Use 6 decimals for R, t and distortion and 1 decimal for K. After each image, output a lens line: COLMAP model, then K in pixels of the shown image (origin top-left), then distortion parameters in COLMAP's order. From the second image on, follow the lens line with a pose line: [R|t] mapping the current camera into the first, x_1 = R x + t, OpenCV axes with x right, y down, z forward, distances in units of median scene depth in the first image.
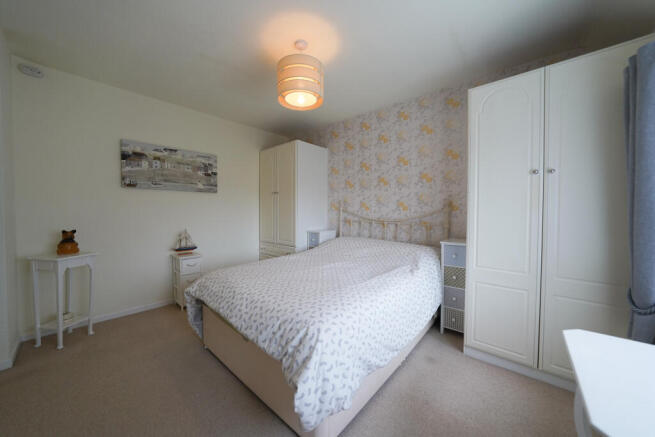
lens RADIAL K [[236.3, 0, 327.5], [0, 236.3, 218.5], [0, 0, 1]] dist [0.000006, 0.000017]
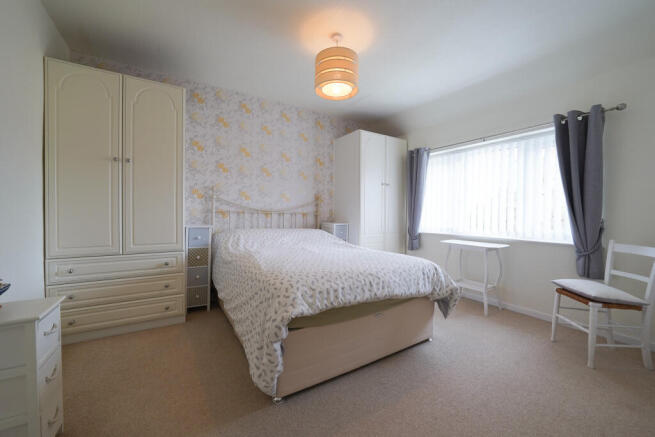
lens RADIAL K [[244.1, 0, 325.2], [0, 244.1, 215.2], [0, 0, 1]] dist [-0.000137, -0.000016]
pose [[0.311388, -0.027484, 0.949885, -0.668493], [0.005124, 0.999616, 0.027244, 0.002042], [-0.950269, -0.003616, 0.311410, 0.416295]]
